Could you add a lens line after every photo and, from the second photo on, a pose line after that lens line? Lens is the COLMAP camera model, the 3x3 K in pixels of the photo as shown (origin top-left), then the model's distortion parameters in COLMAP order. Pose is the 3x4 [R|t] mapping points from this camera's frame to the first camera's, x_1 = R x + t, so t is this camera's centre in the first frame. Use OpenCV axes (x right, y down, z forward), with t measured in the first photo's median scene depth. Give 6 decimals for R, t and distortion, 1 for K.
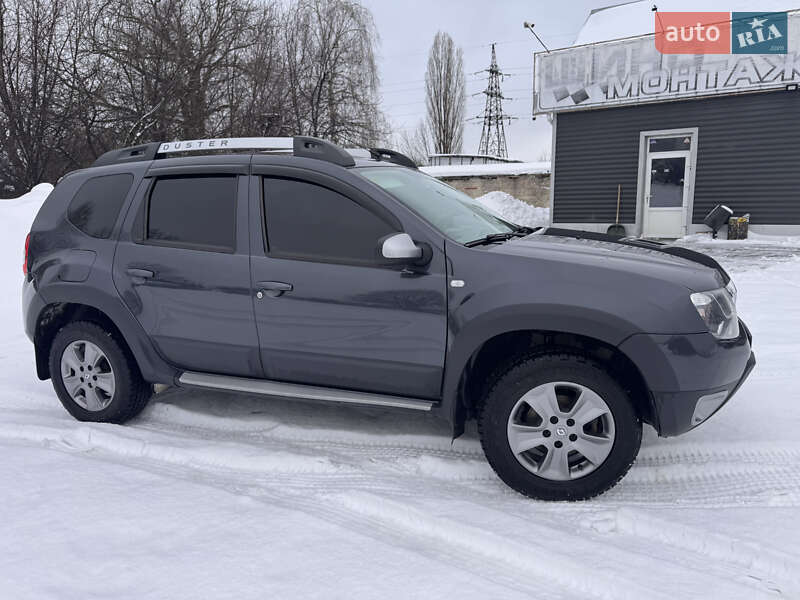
lens RADIAL K [[576.3, 0, 394.6], [0, 576.3, 310.1], [0, 0, 1]] dist [0.028520, -0.033048]
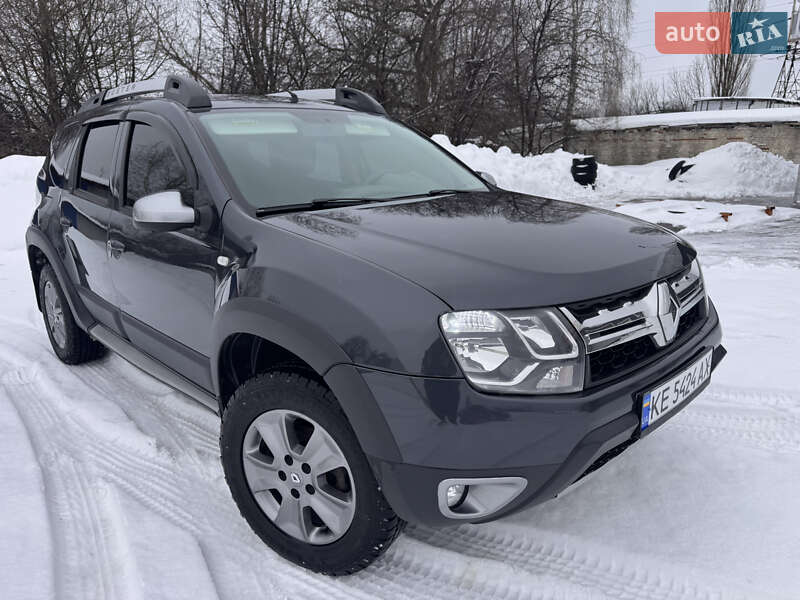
lens RADIAL K [[576.3, 0, 395.2], [0, 576.3, 305.9], [0, 0, 1]] dist [0.028520, -0.033048]
pose [[0.907282, 0.117852, -0.403671, 0.506317], [-0.088289, 0.991915, 0.091153, -0.060698], [0.411150, -0.047062, 0.910352, 0.304277]]
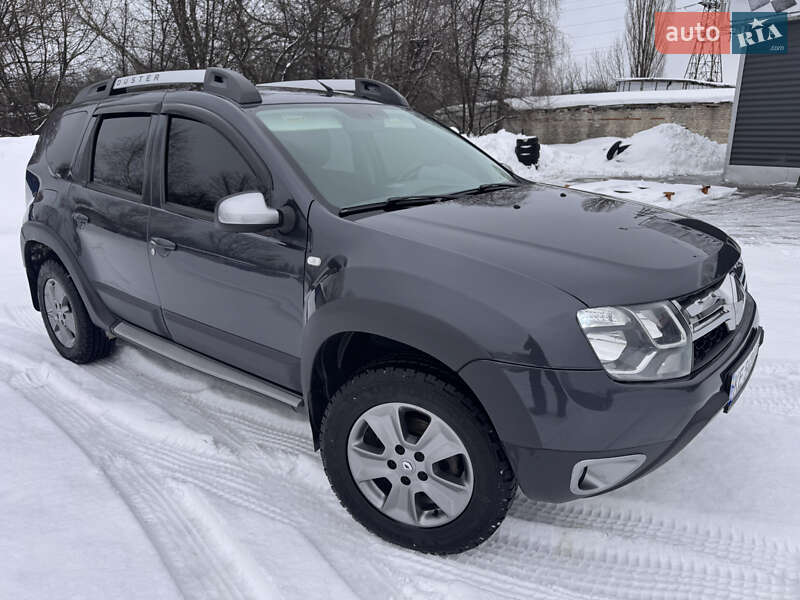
lens RADIAL K [[576.3, 0, 394.9], [0, 576.3, 304.4], [0, 0, 1]] dist [0.028520, -0.033048]
pose [[0.951258, 0.101548, -0.291197, 0.358535], [-0.070115, 0.990720, 0.116442, -0.068369], [0.300319, -0.090349, 0.949550, 0.217463]]
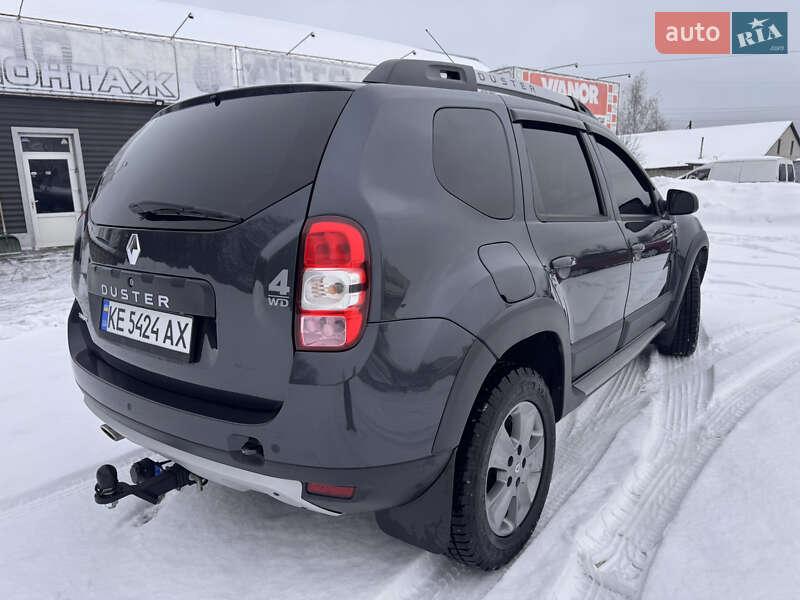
lens RADIAL K [[576.3, 0, 404.0], [0, 576.3, 302.5], [0, 0, 1]] dist [0.028520, -0.033048]
pose [[0.255529, -0.173655, 0.951078, -1.141163], [0.210710, 0.970092, 0.120515, -0.140583], [-0.943560, 0.169607, 0.284477, 0.987550]]
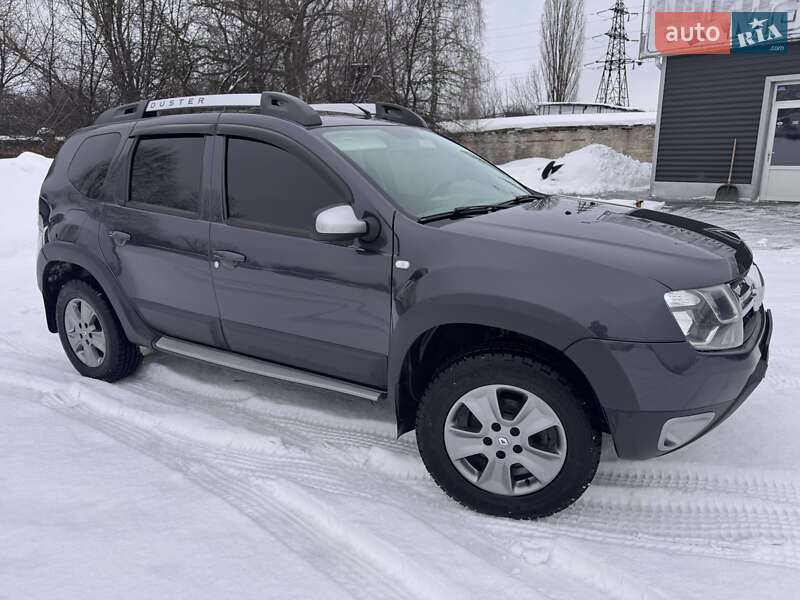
lens RADIAL K [[576.3, 0, 393.3], [0, 576.3, 306.2], [0, 0, 1]] dist [0.028520, -0.033048]
pose [[0.982190, 0.055375, -0.179543, 0.204516], [-0.042077, 0.996139, 0.077050, -0.038939], [0.183116, -0.068124, 0.980728, 0.100961]]
